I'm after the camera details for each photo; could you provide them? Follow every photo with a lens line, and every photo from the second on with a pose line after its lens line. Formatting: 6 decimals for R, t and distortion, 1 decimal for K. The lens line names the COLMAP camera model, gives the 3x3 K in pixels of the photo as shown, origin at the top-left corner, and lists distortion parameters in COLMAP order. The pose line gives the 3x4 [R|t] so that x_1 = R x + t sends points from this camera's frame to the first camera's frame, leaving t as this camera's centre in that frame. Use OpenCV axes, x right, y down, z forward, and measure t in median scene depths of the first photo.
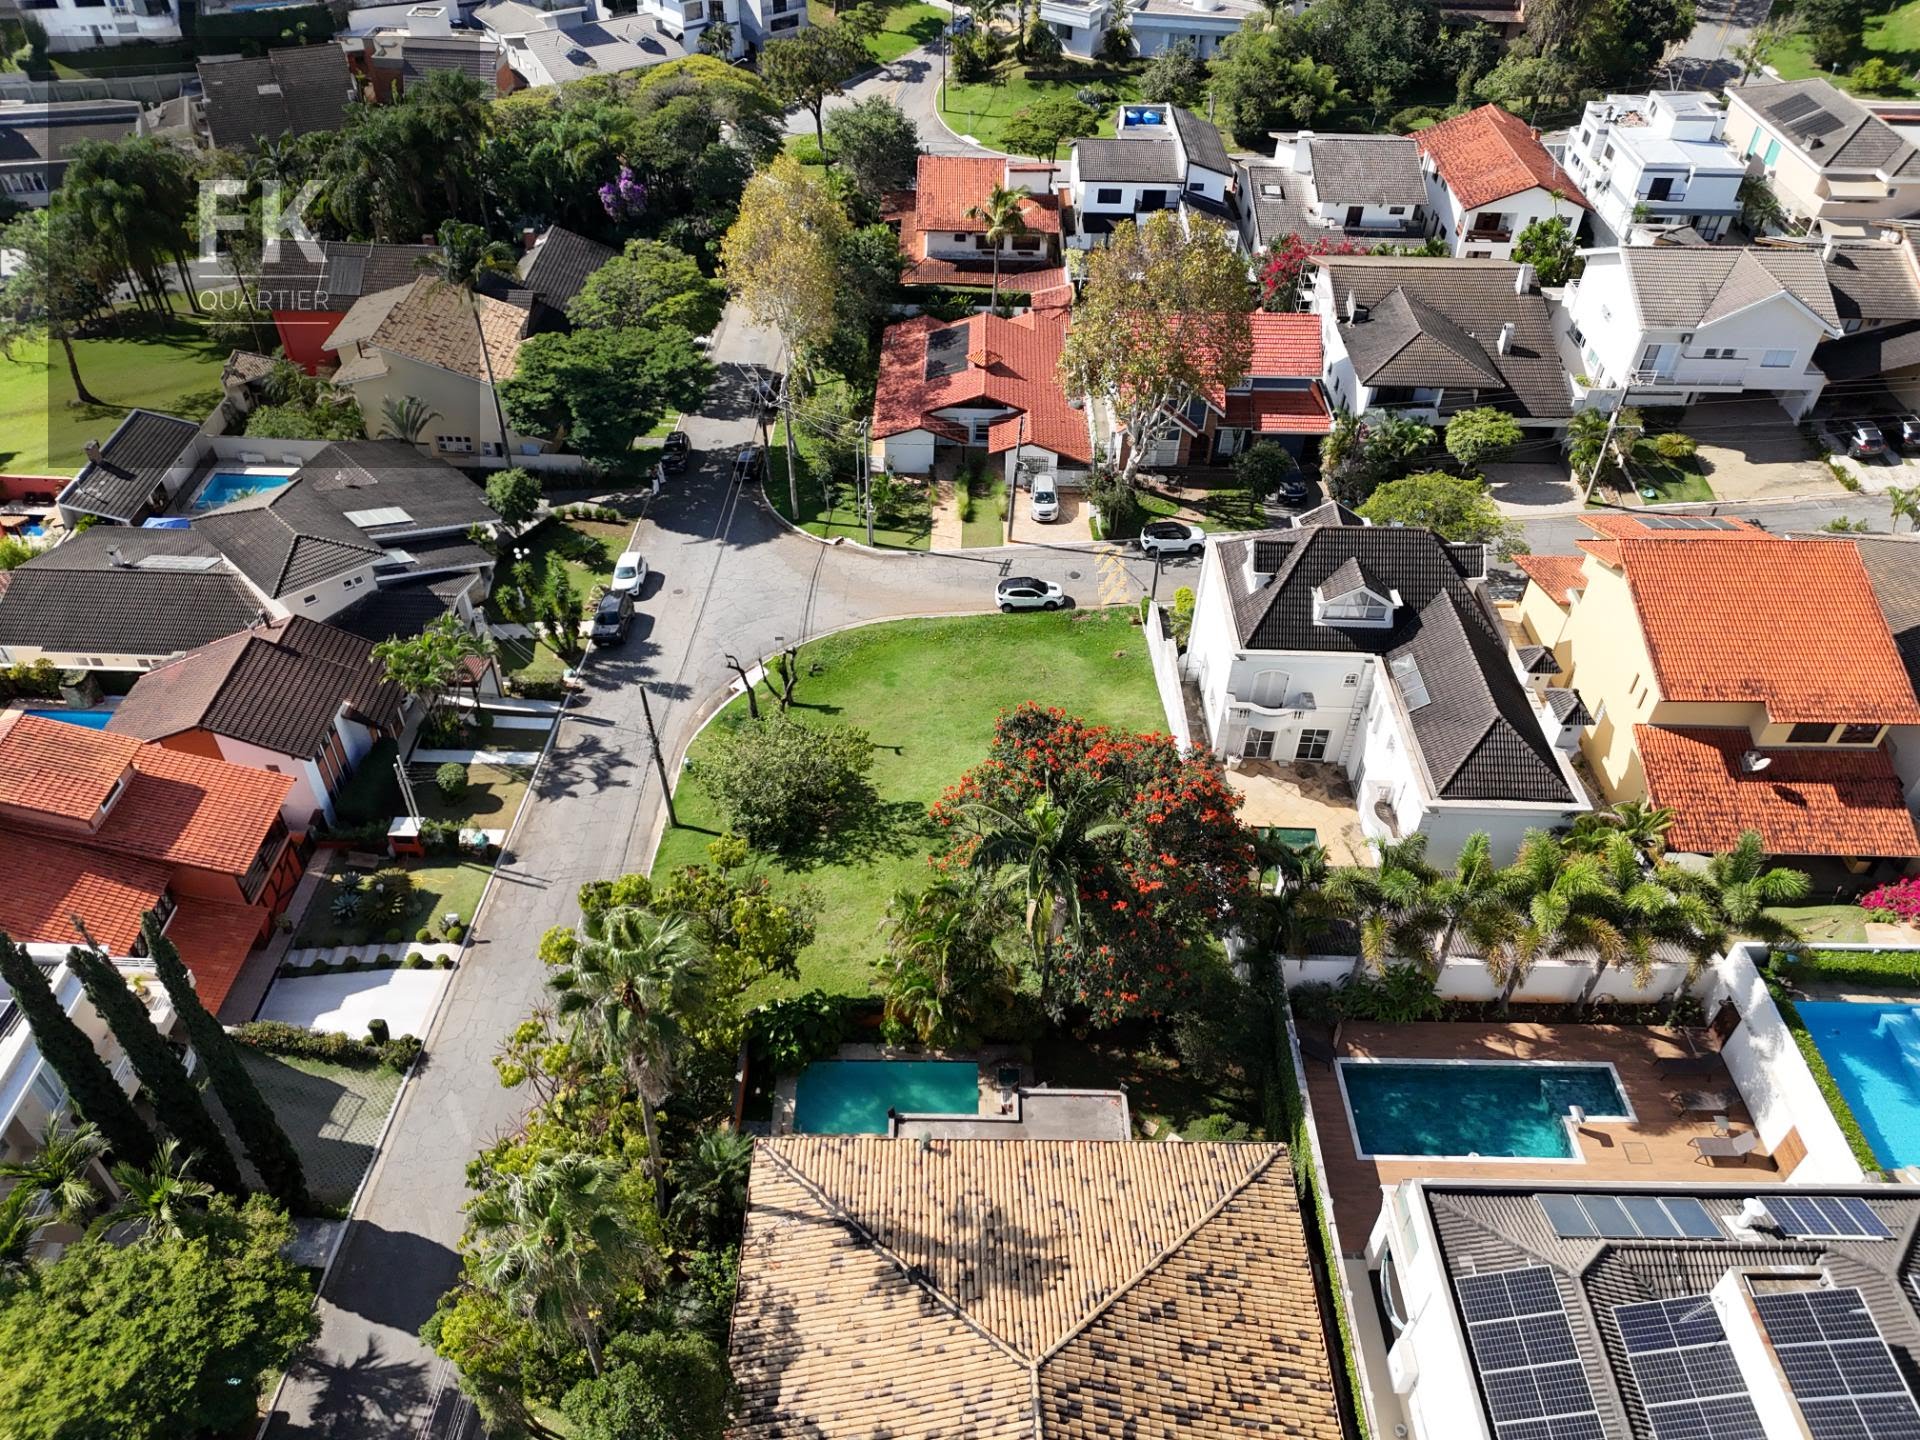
lens RADIAL K [[1415.5, 0, 955.3], [0, 1415.5, 718.8], [0, 0, 1]] dist [0.074859, -0.069162]
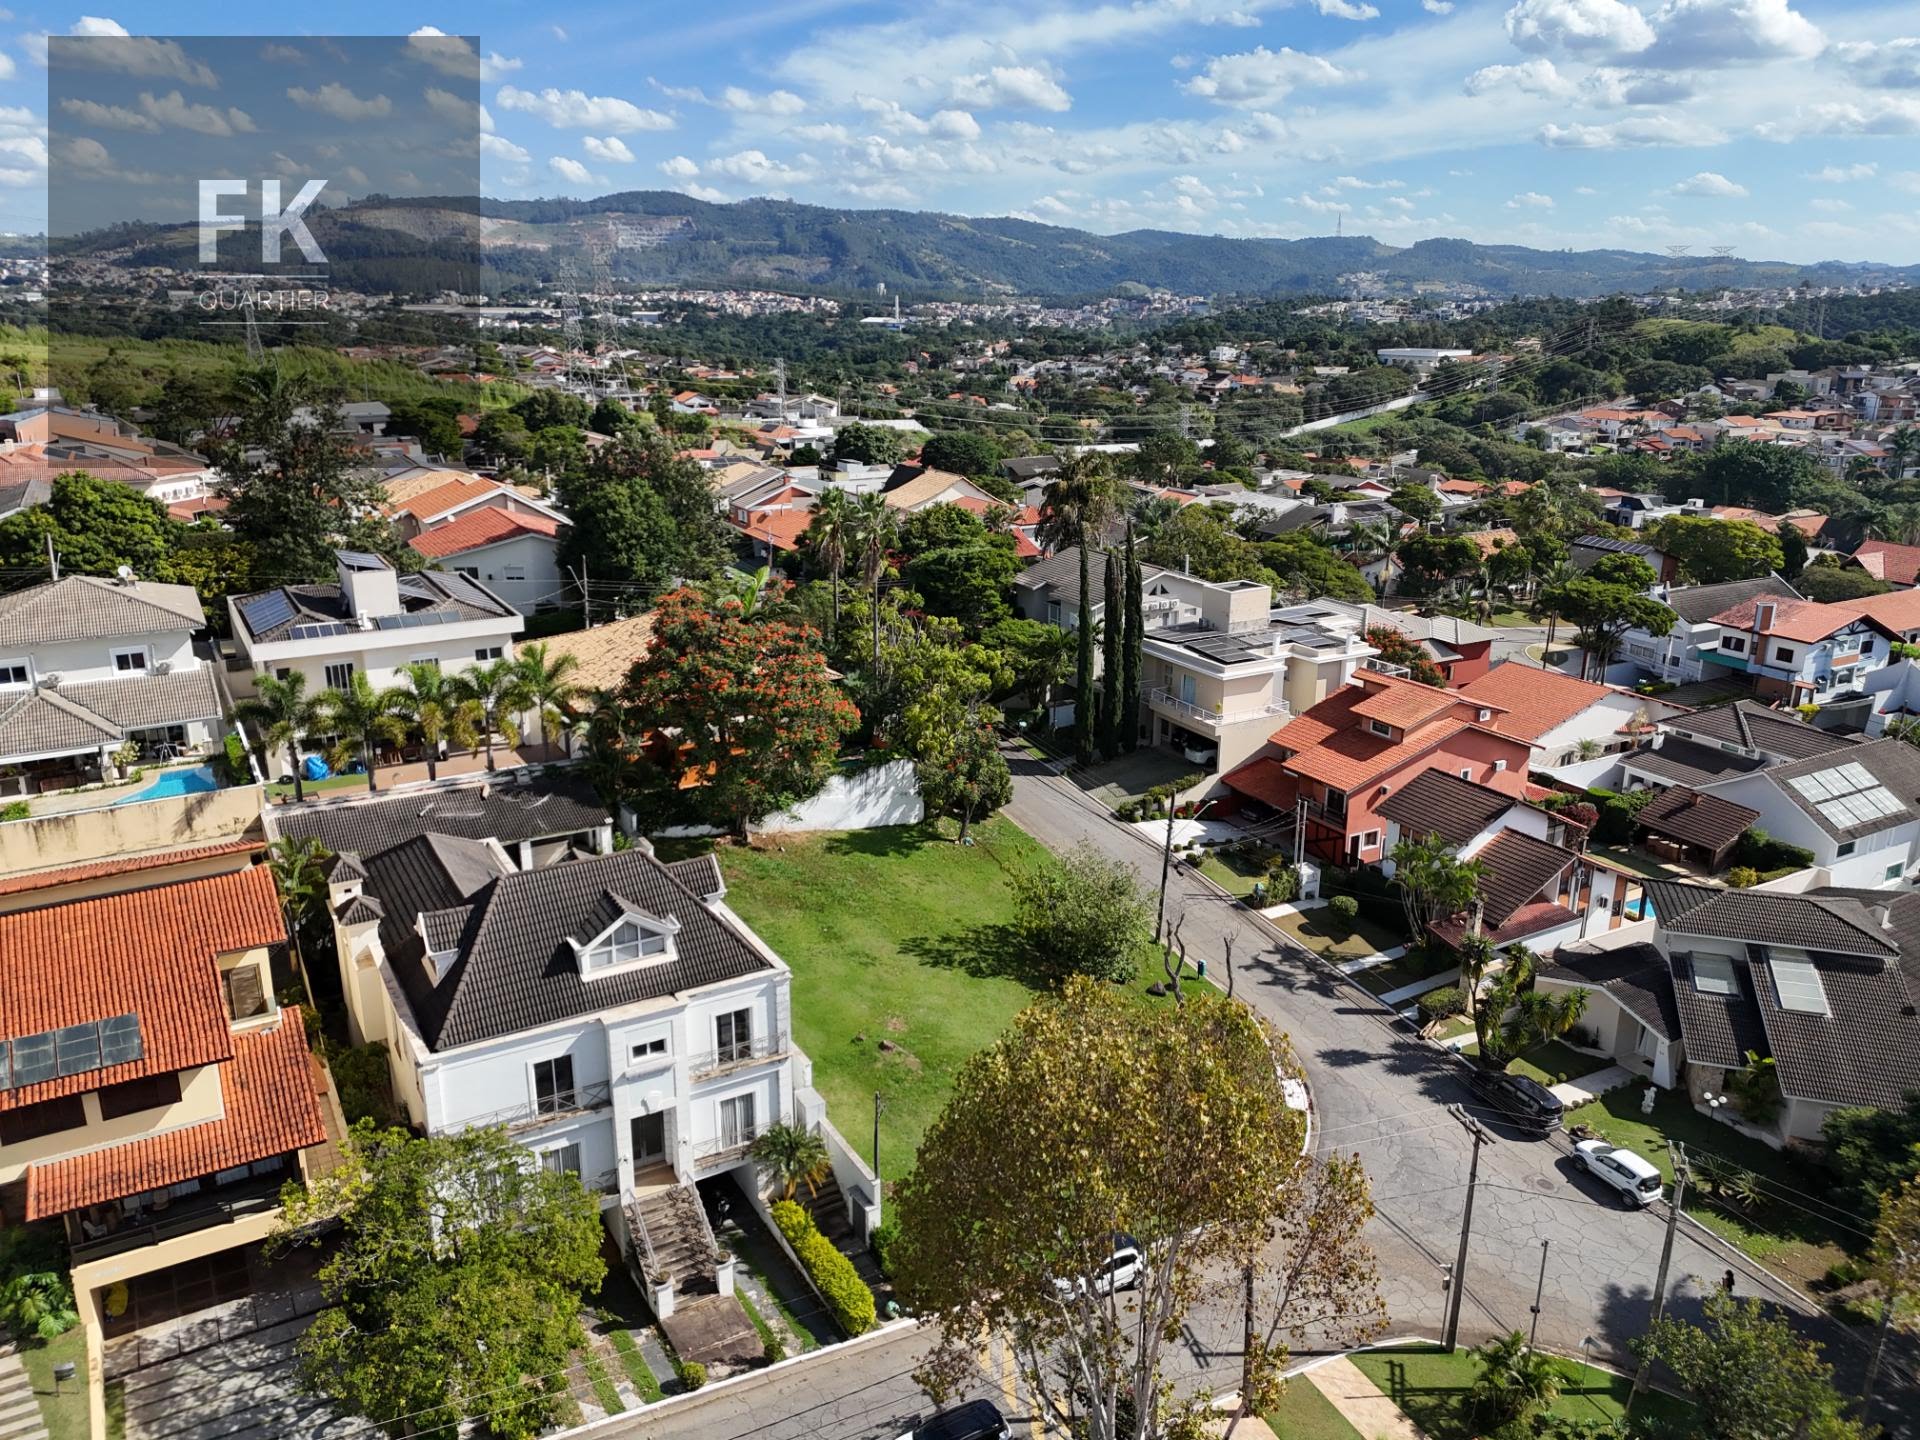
lens RADIAL K [[1414.5, 0, 954.2], [0, 1414.5, 716.6], [0, 0, 1]] dist [0.093646, -0.100928]
pose [[-0.861965, 0.136180, -0.488335, 0.362886], [-0.346727, 0.544385, 0.763823, -0.643735], [0.369859, 0.827708, -0.422024, 0.986394]]
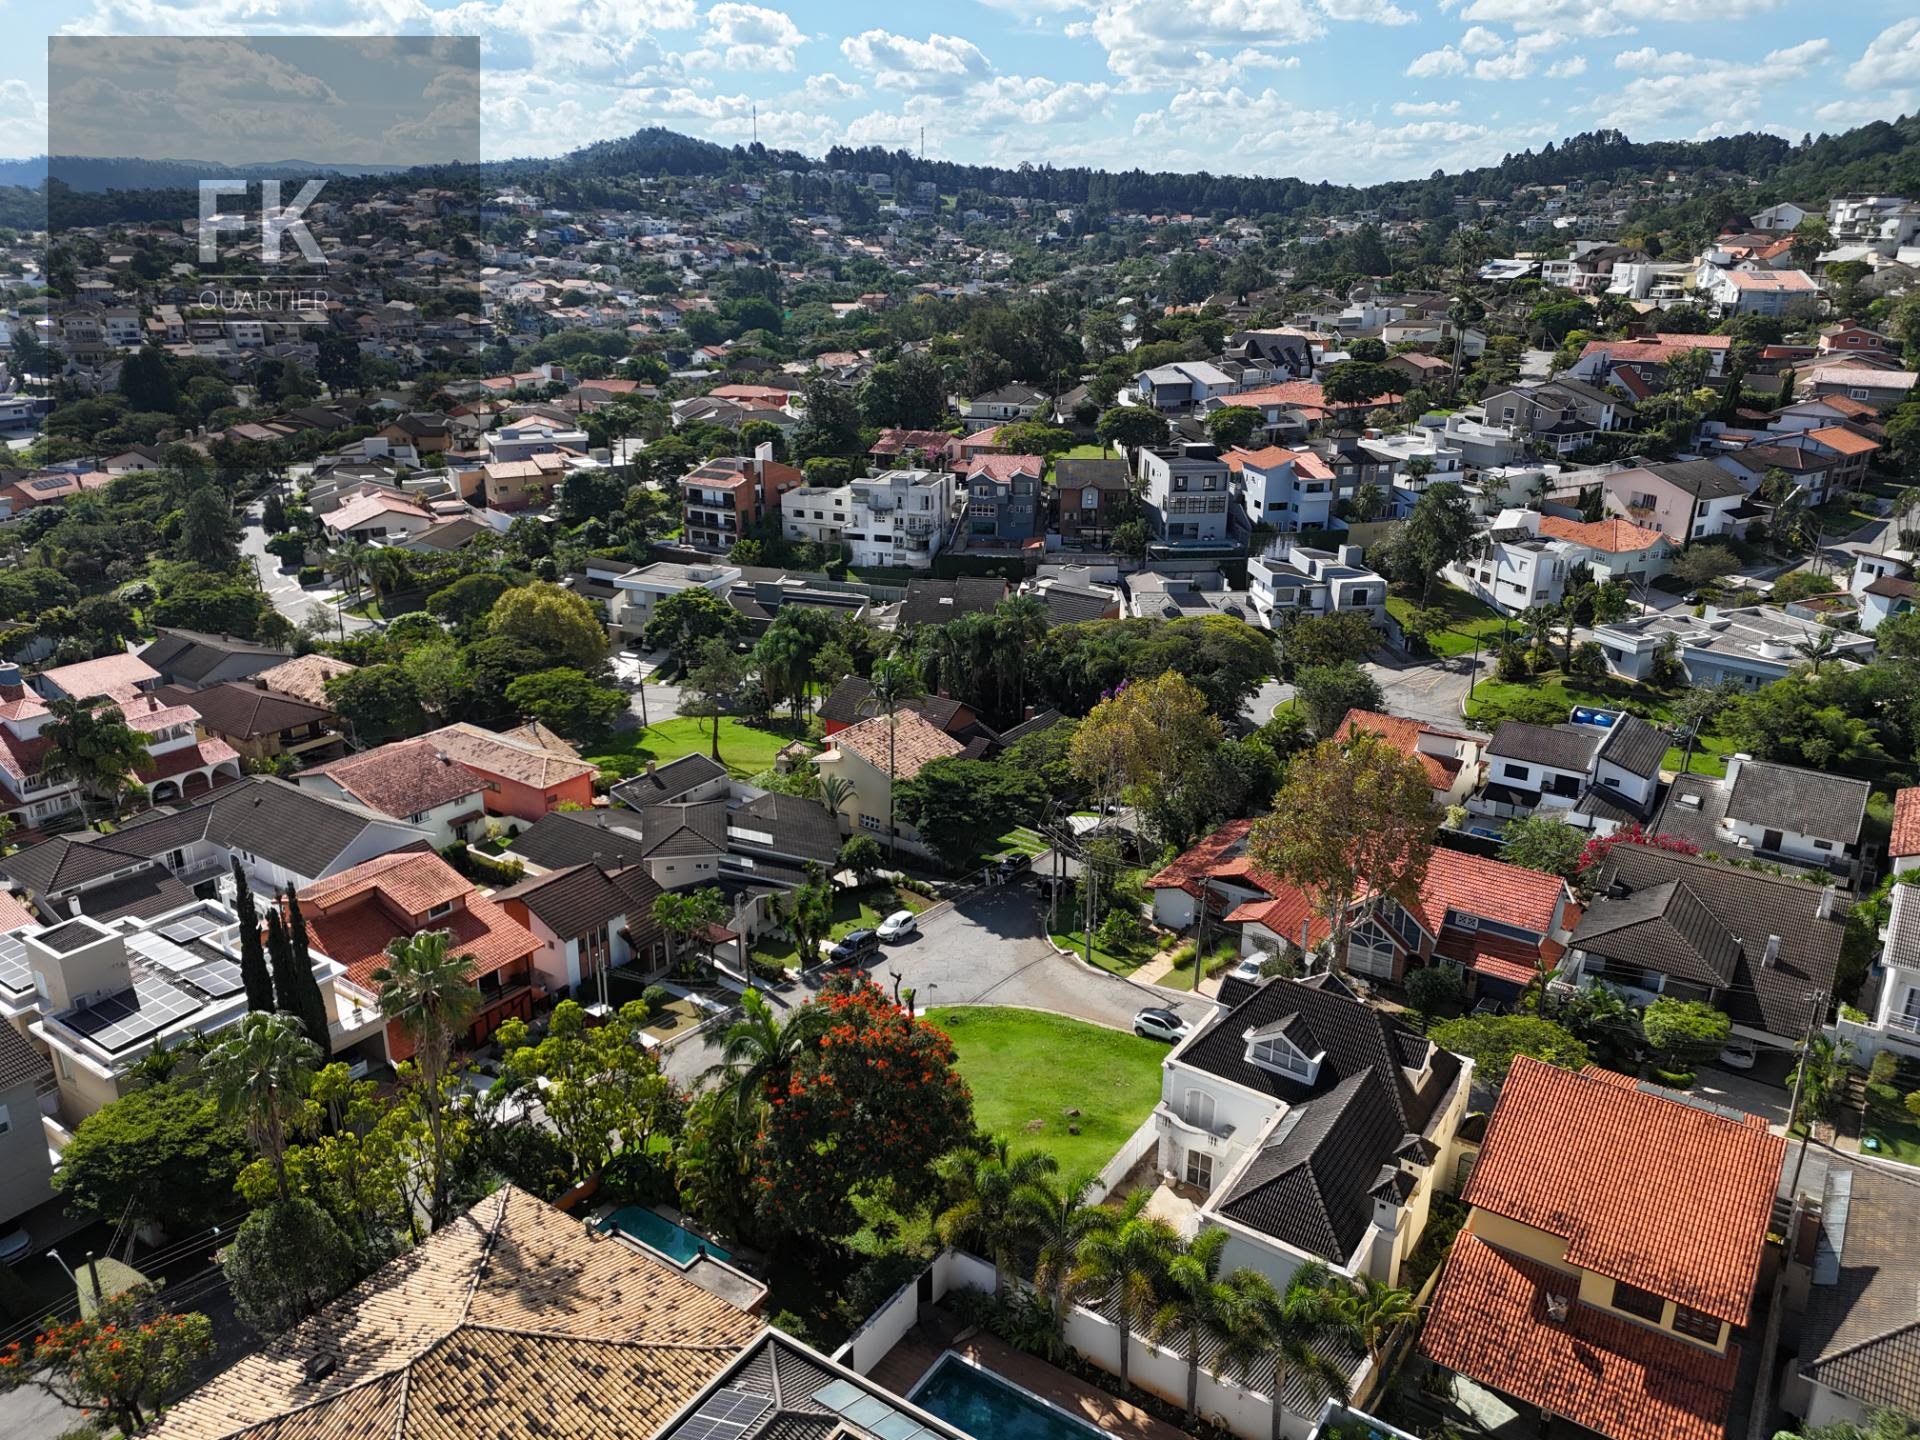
lens RADIAL K [[1412.3, 0, 945.2], [0, 1412.3, 703.0], [0, 0, 1]] dist [0.098151, -0.100307]
pose [[0.826112, 0.169239, -0.537492, 0.437881], [-0.367579, 0.884806, -0.286364, 0.064407], [0.427112, 0.434139, 0.793157, -0.055910]]
